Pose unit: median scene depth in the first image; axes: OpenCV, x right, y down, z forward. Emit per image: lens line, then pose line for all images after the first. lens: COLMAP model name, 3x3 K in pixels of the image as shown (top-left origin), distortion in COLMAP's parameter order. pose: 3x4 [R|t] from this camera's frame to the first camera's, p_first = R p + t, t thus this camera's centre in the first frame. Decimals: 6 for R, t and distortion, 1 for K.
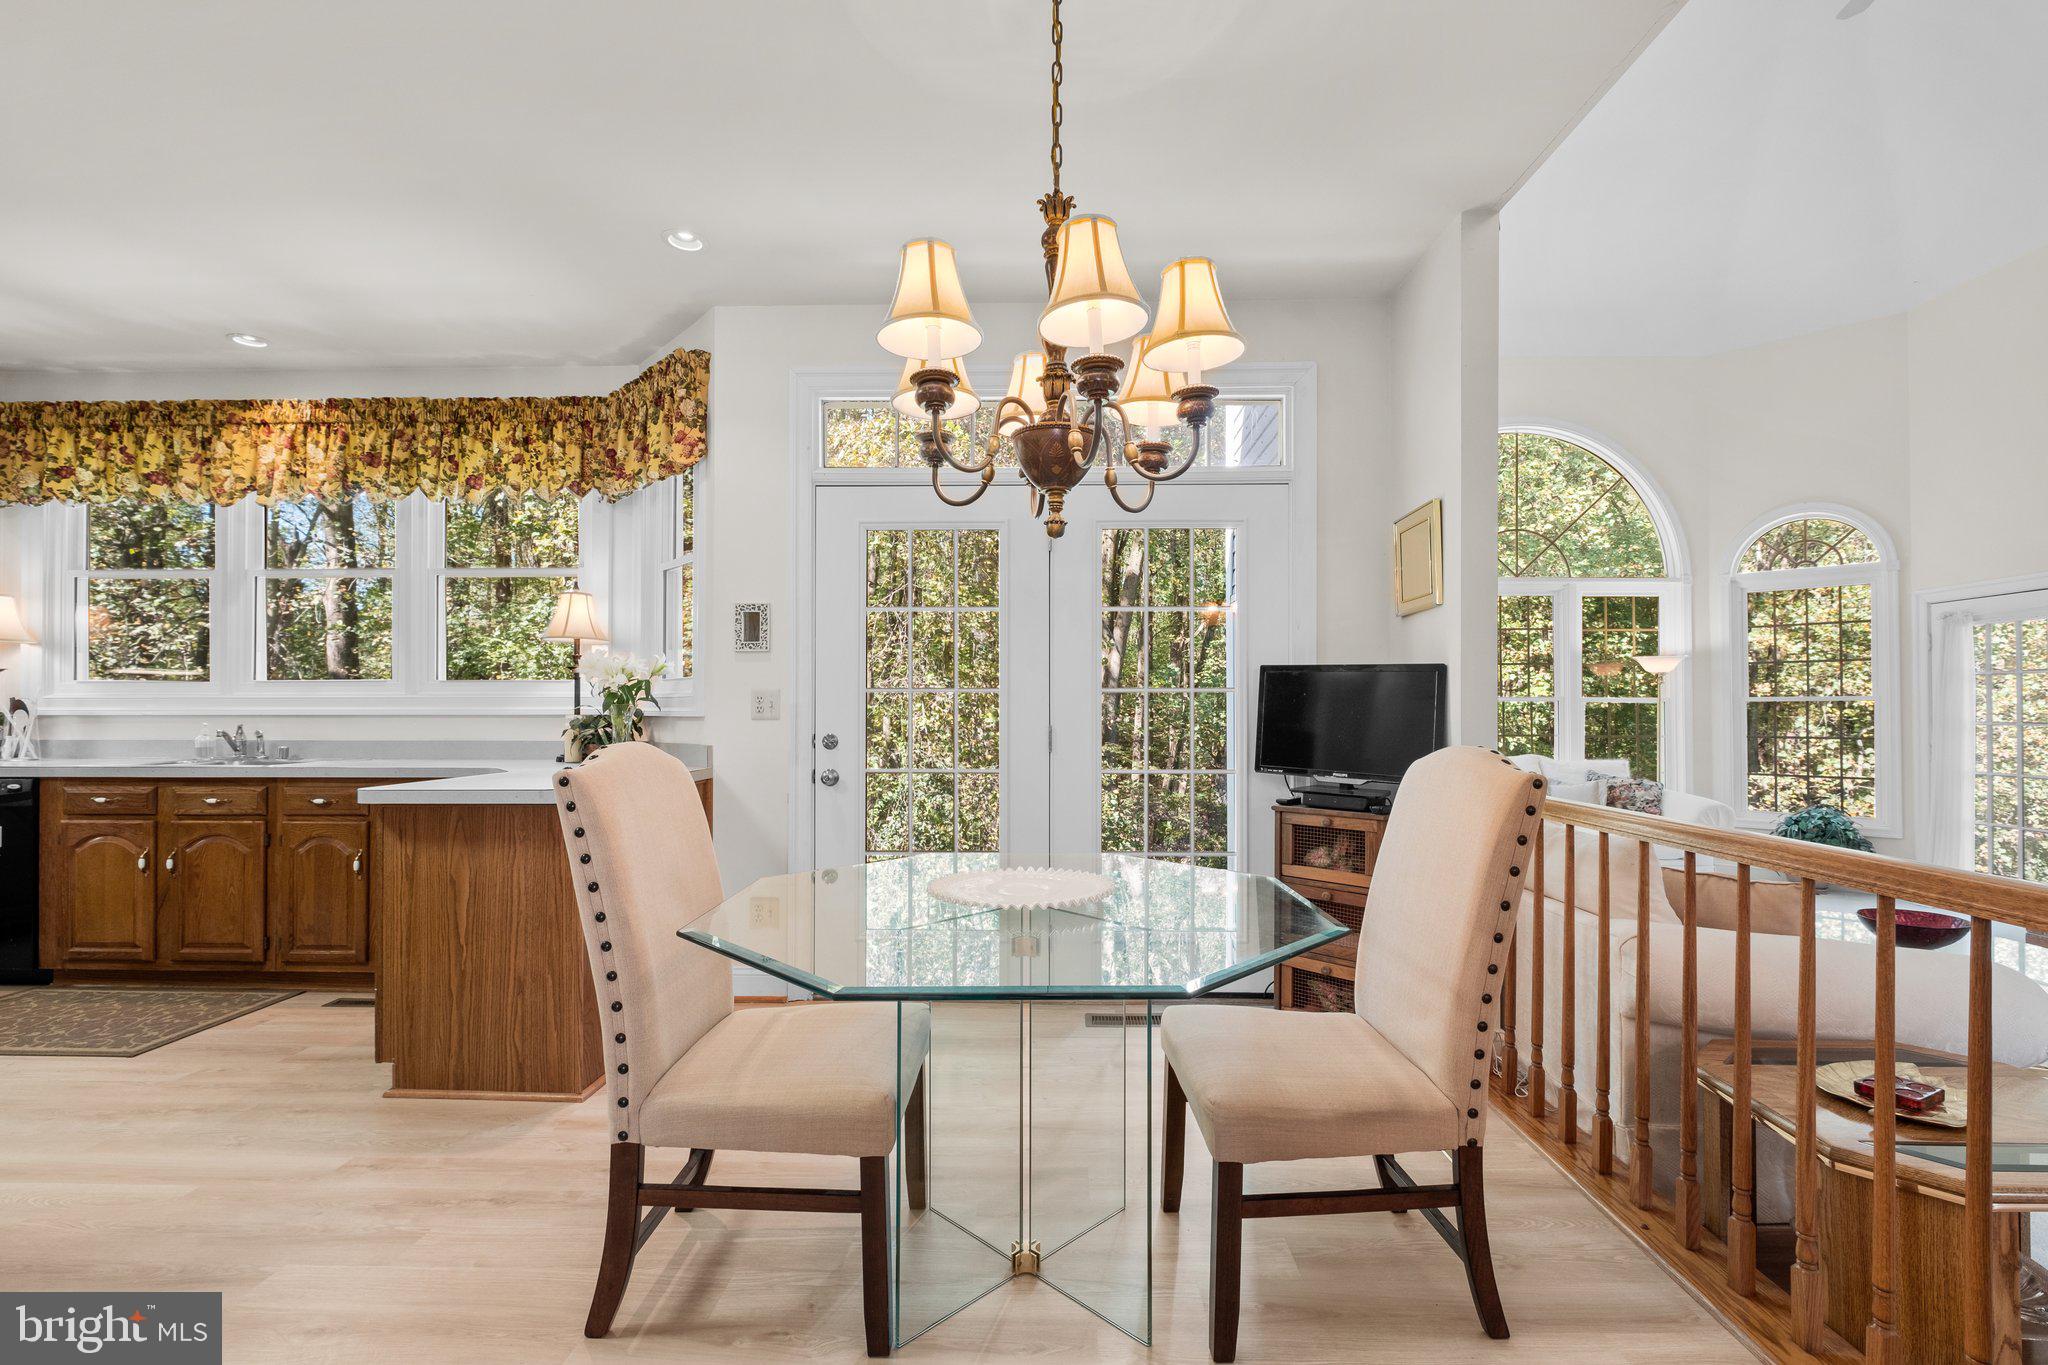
lens RADIAL K [[891.1, 0, 1044.6], [0, 891.1, 702.7], [0, 0, 1]] dist [-0.000146, -0.004356]
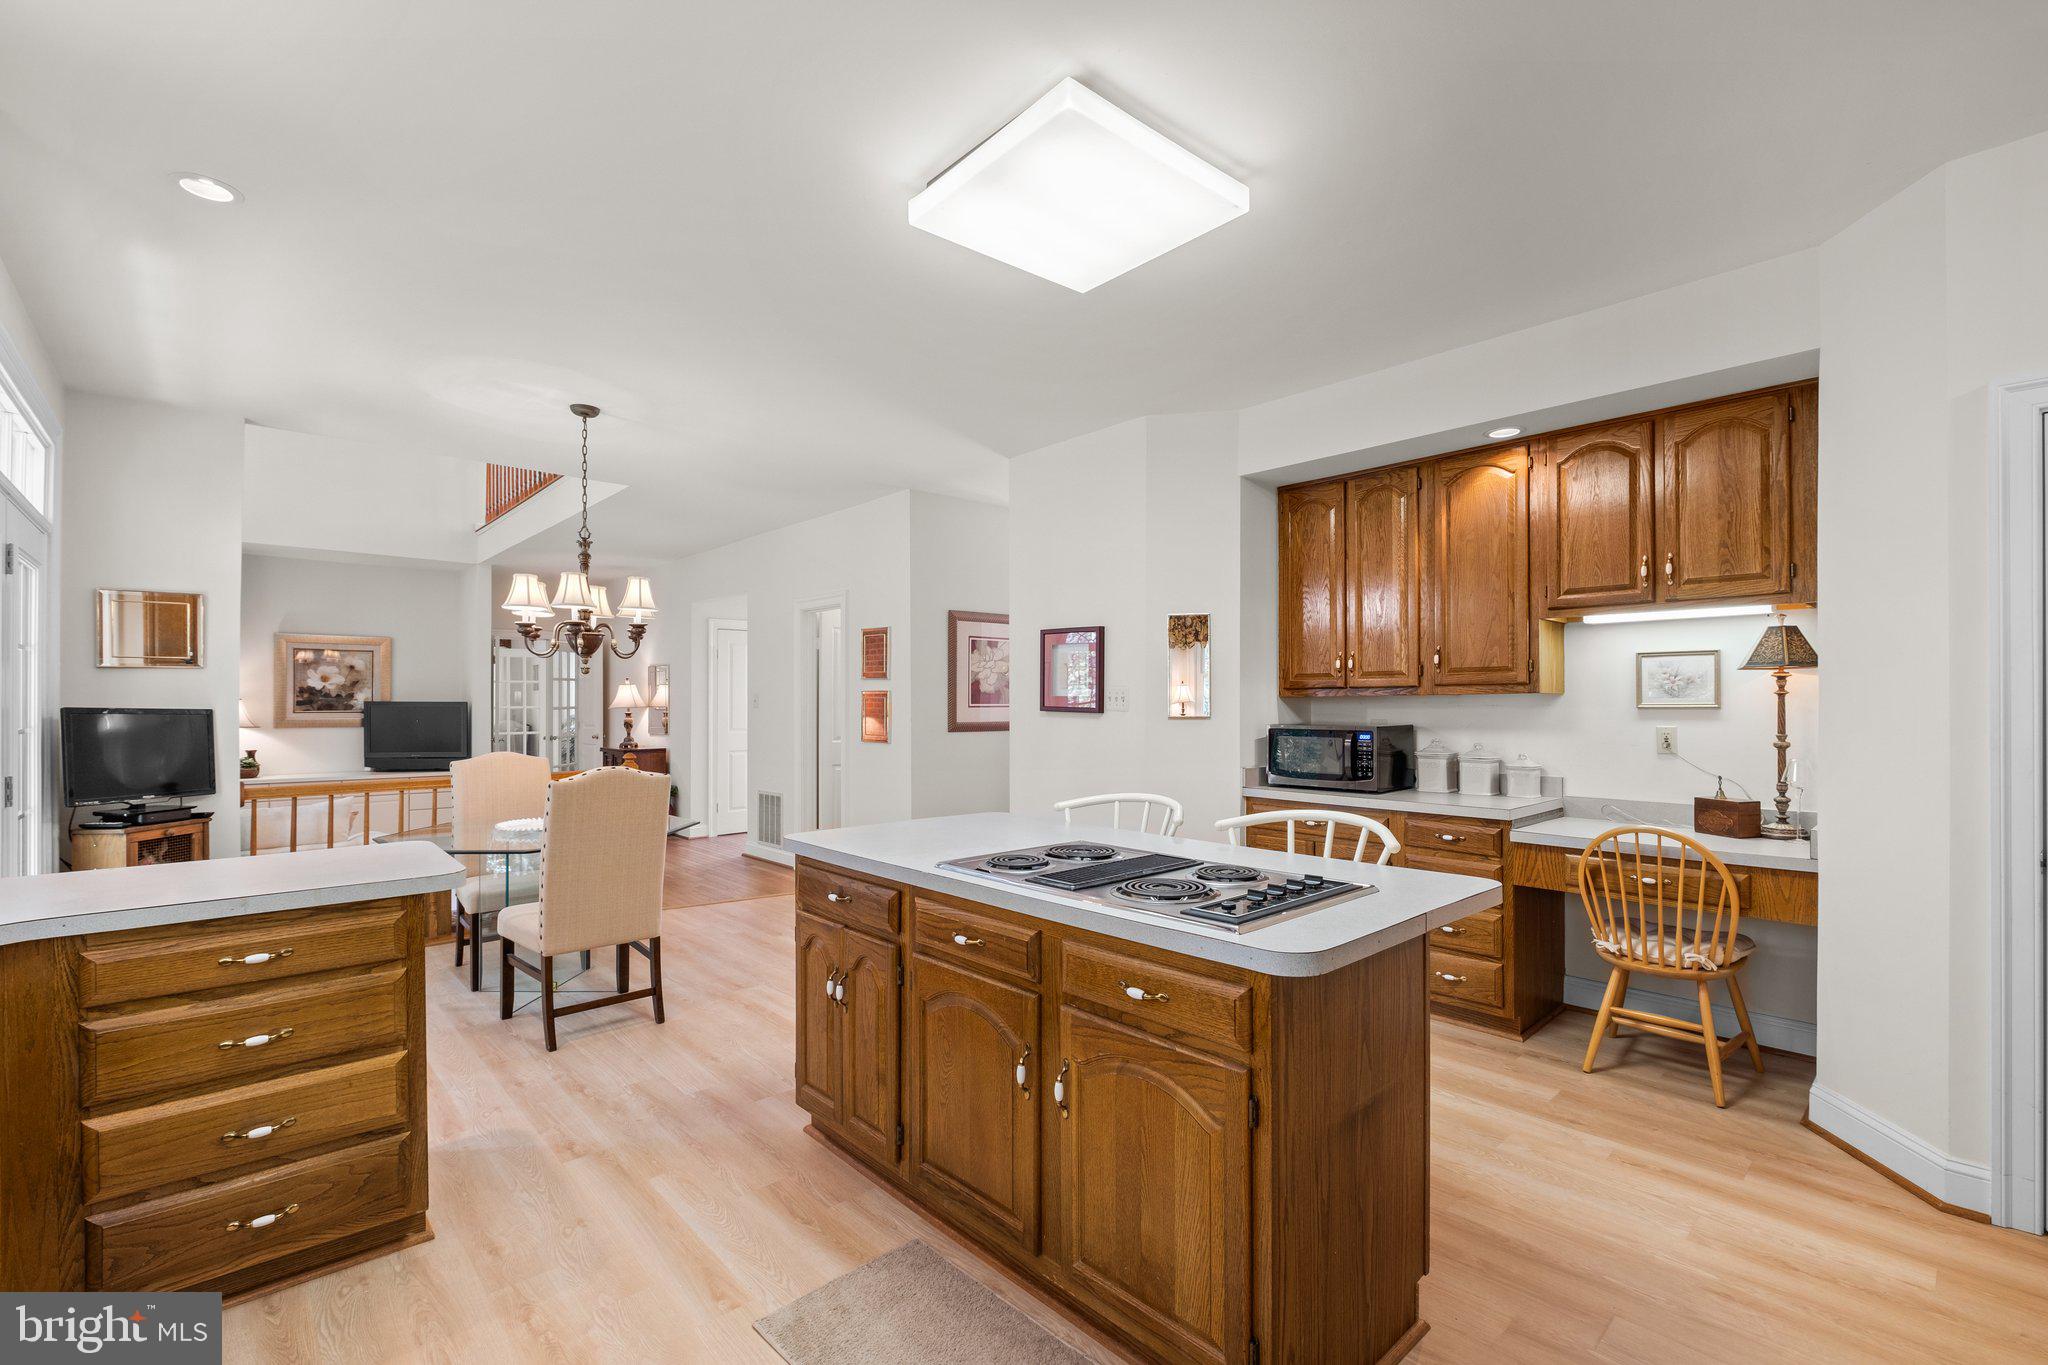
lens RADIAL K [[902.8, 0, 1033.1], [0, 902.8, 696.3], [0, 0, 1]] dist [0.000877, -0.000059]
pose [[-0.688985, 0.004441, 0.724762, -1.195017], [-0.003788, 0.999946, -0.009728, -0.043933], [-0.724766, -0.009448, -0.688930, 0.803681]]
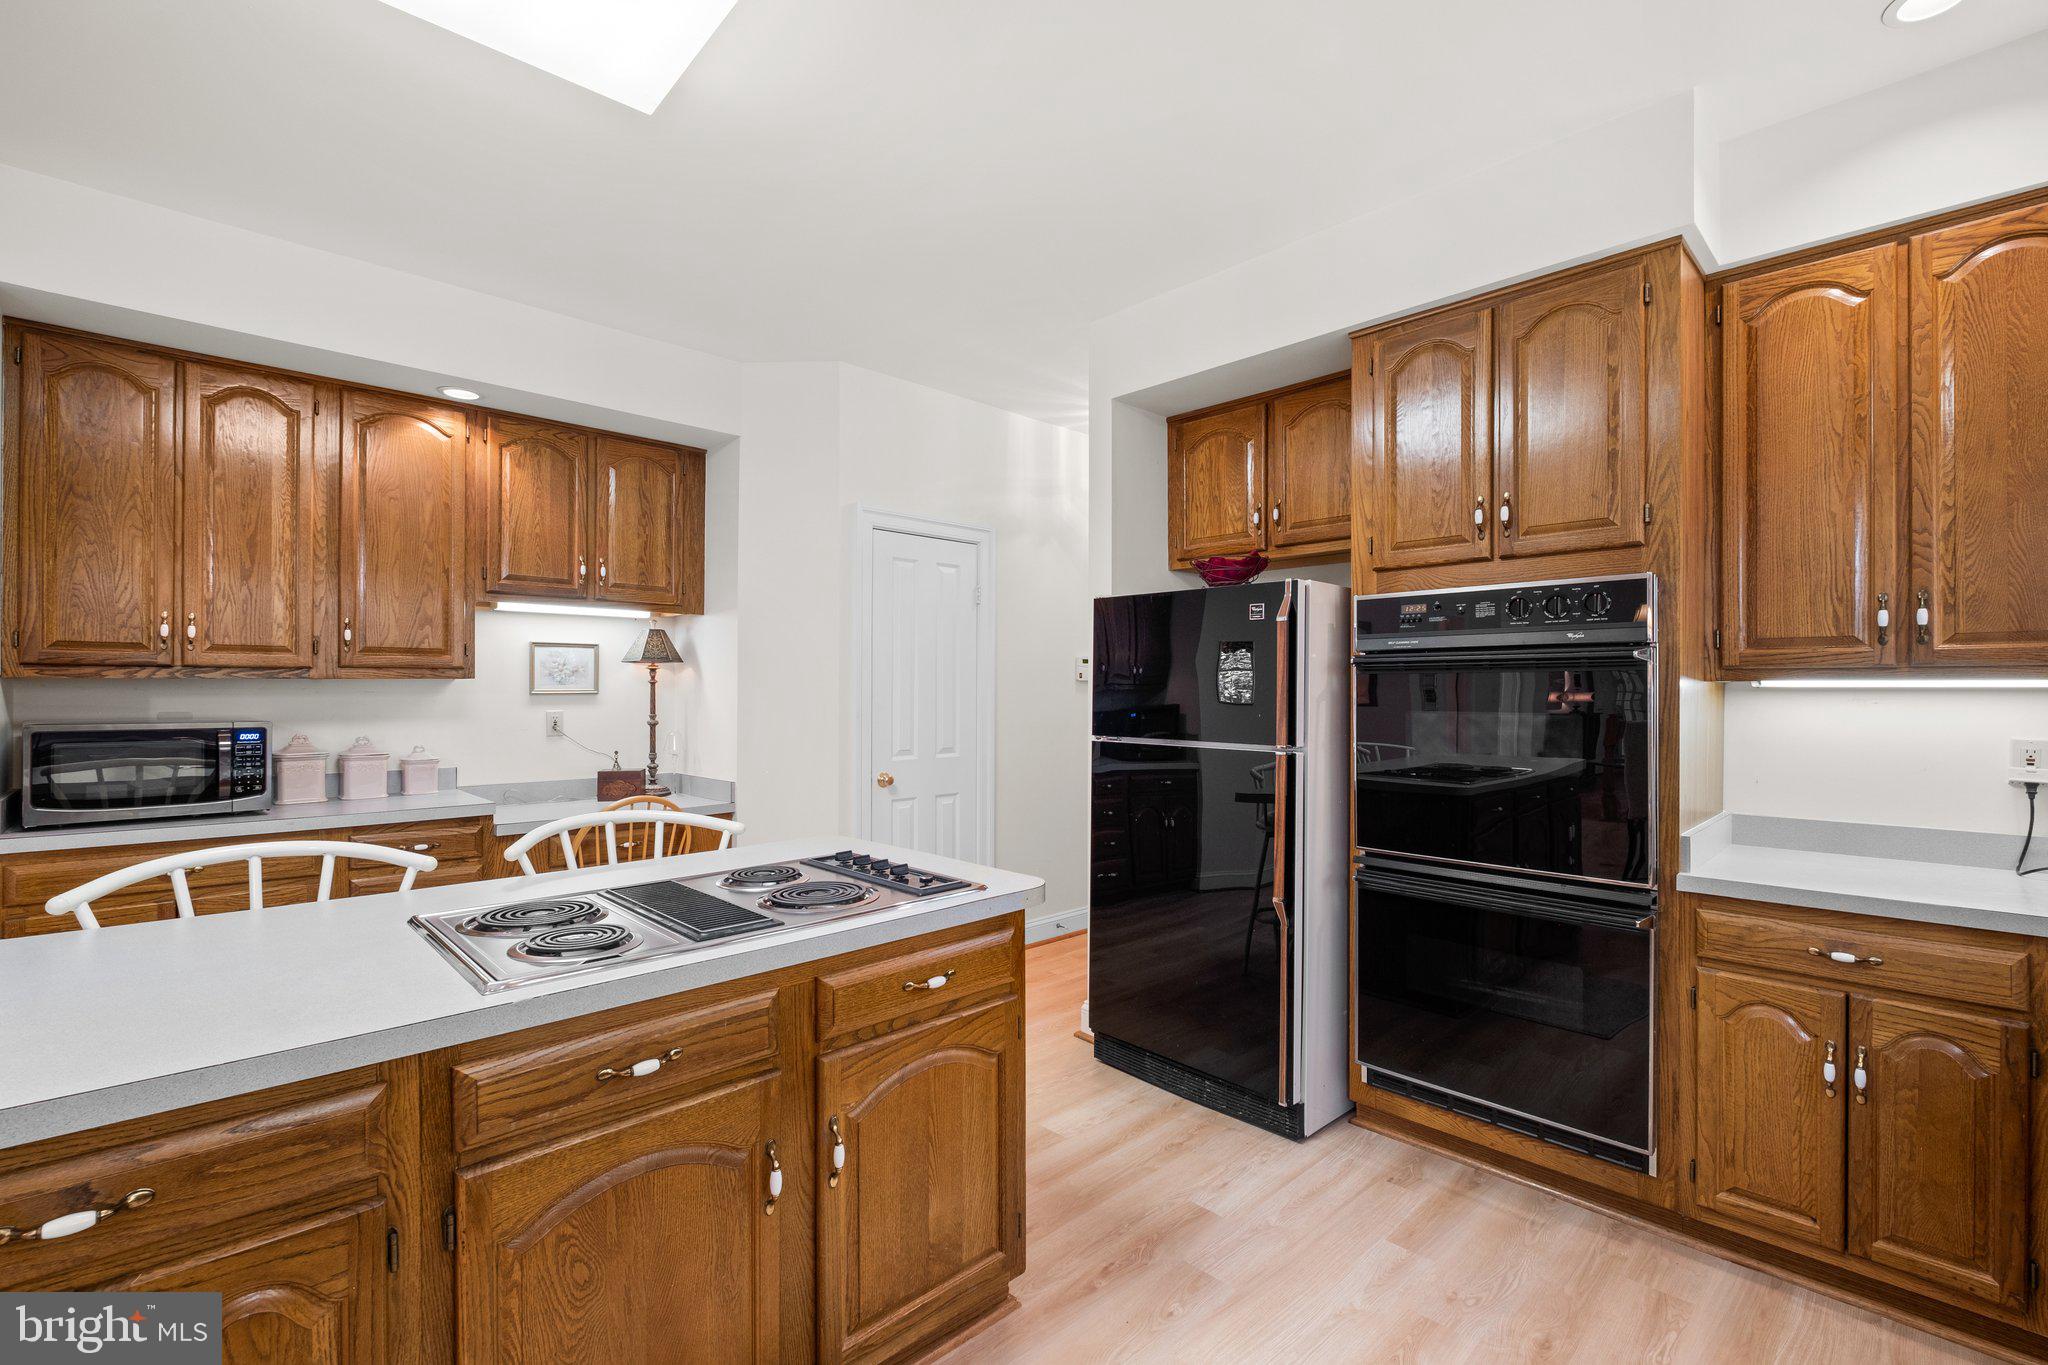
lens RADIAL K [[907.5, 0, 1066.4], [0, 907.5, 682.6], [0, 0, 1]] dist [-0.000320, -0.000264]
pose [[-0.684494, -0.009249, -0.728960, -0.626464], [-0.000665, 0.999927, -0.012063, -0.044420], [0.729018, -0.007772, -0.684450, 0.812796]]
